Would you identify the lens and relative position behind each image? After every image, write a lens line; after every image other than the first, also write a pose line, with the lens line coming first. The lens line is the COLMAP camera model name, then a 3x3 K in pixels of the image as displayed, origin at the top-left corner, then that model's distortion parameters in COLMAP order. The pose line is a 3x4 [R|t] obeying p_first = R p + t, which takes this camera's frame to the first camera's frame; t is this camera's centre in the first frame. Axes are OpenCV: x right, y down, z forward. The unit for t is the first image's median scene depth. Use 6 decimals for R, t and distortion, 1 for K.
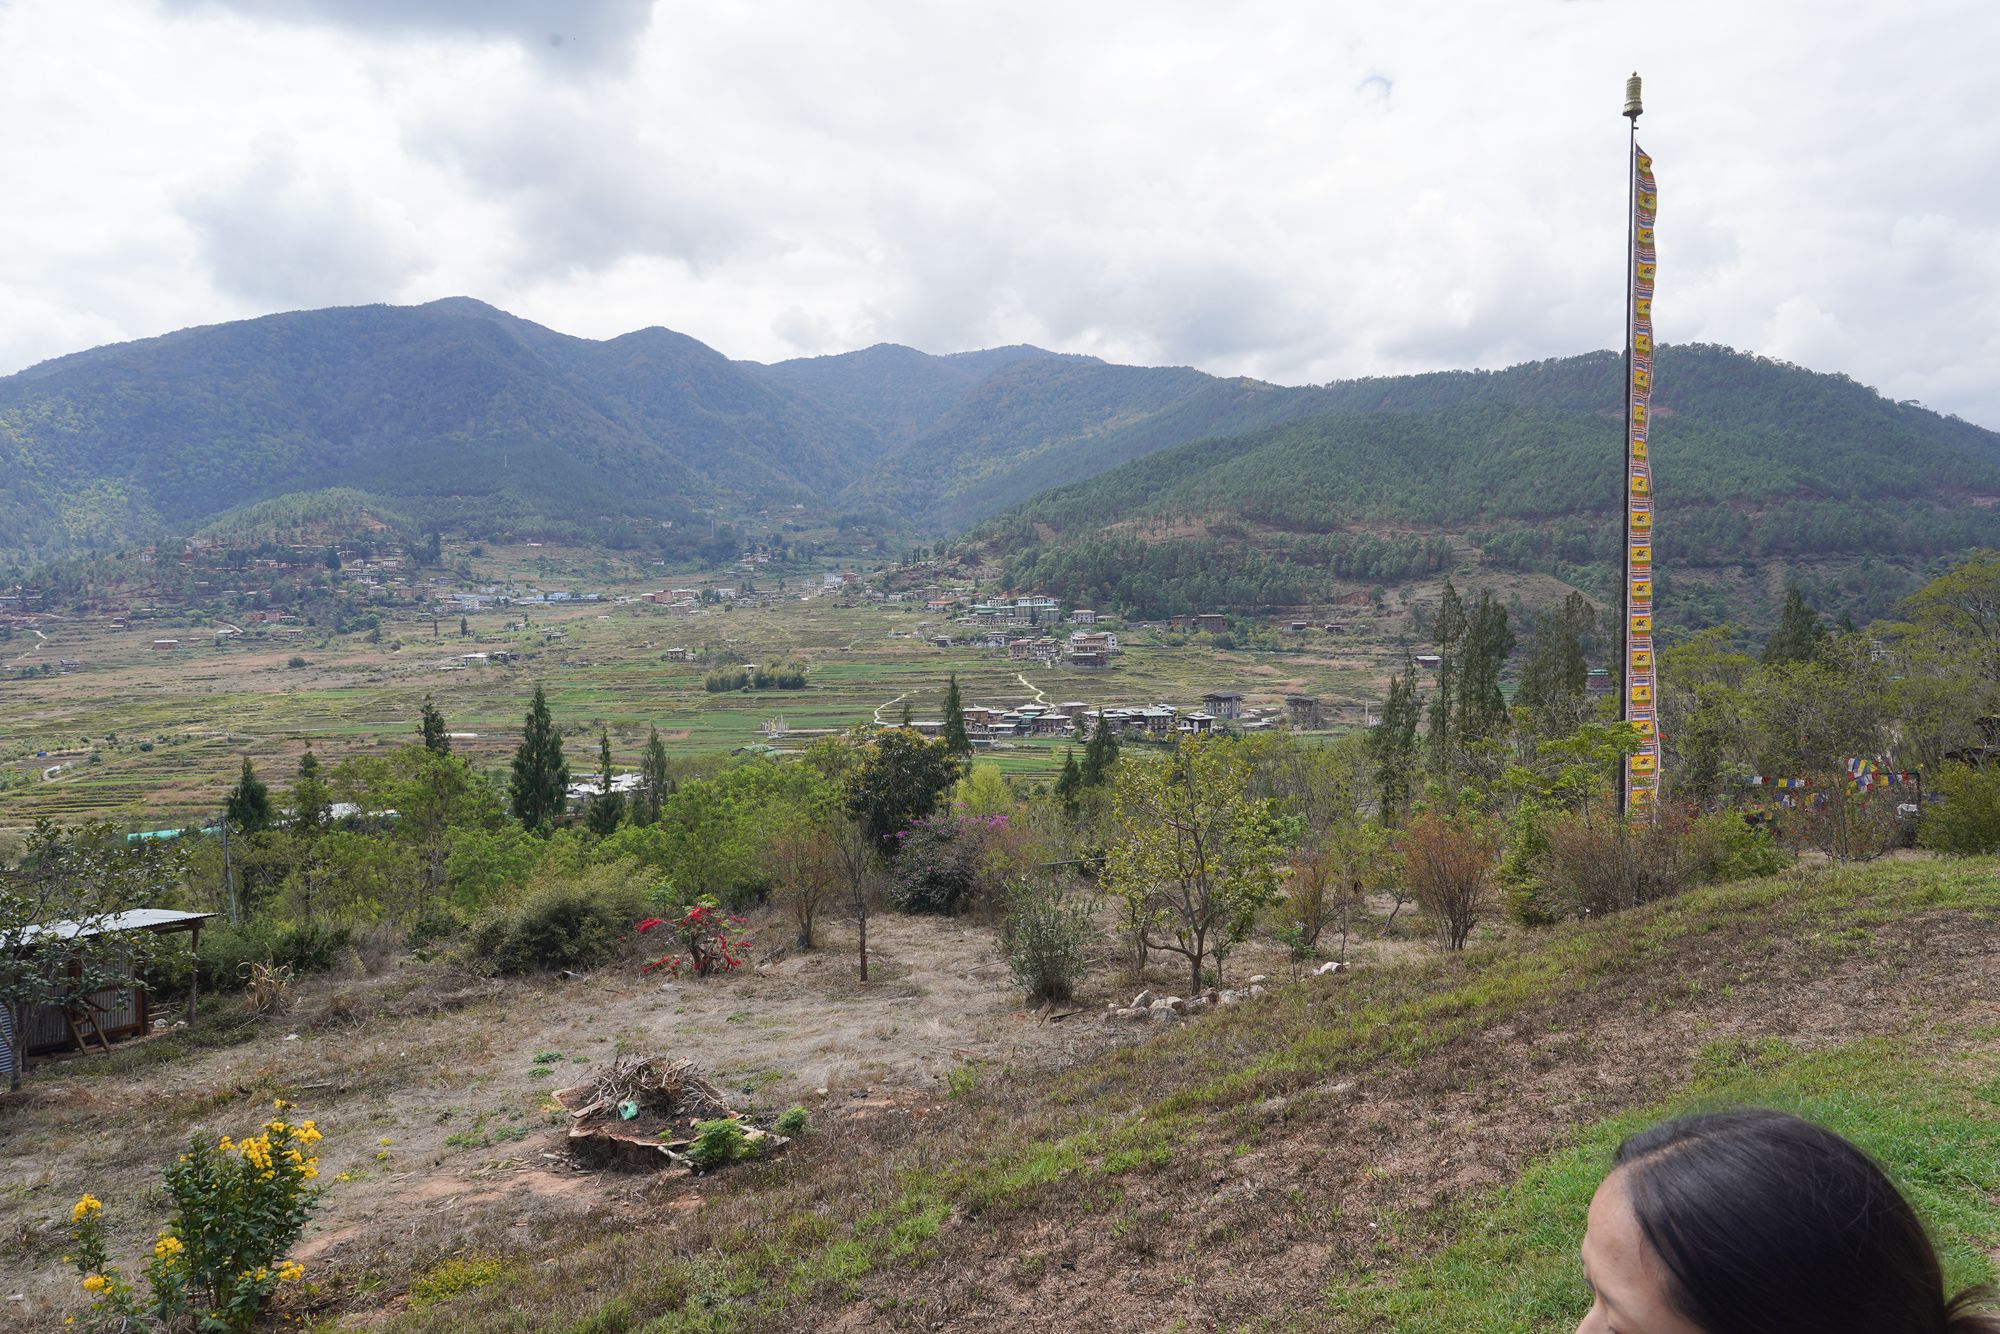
lens RADIAL K [[1356.2, 0, 987.0], [0, 1356.2, 602.9], [0, 0, 1]] dist [-0.008175, 0.016571]
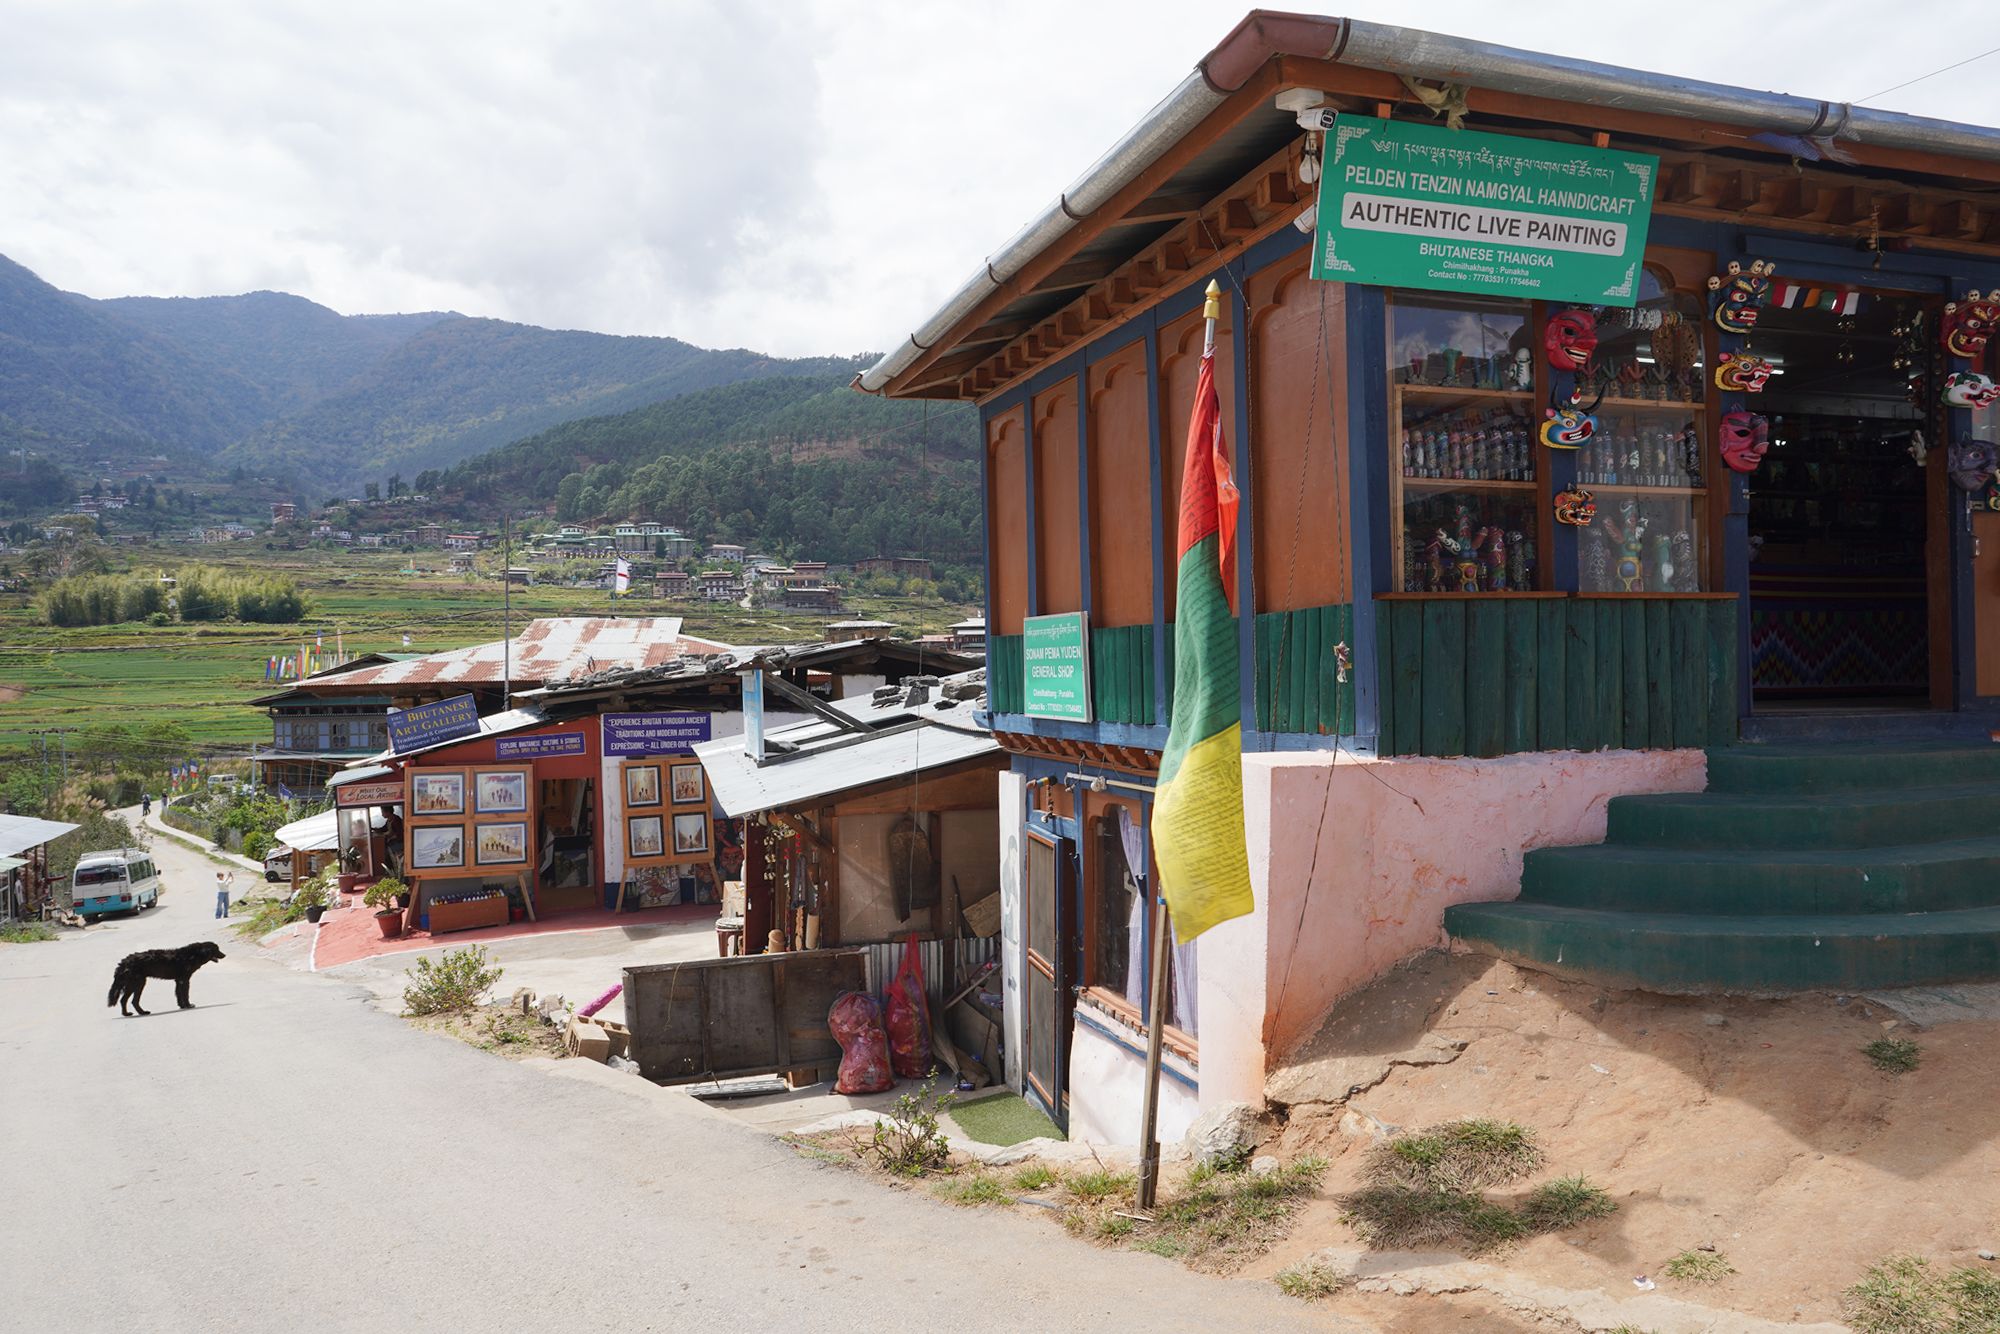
lens RADIAL K [[1356.2, 0, 964.5], [0, 1356.2, 648.7], [0, 0, 1]] dist [-0.008175, 0.016571]
pose [[0.914871, 0.011043, 0.403596, -0.027035], [-0.015707, 0.999843, 0.008248, 0.014890], [-0.403442, -0.013885, 0.914900, 0.115963]]
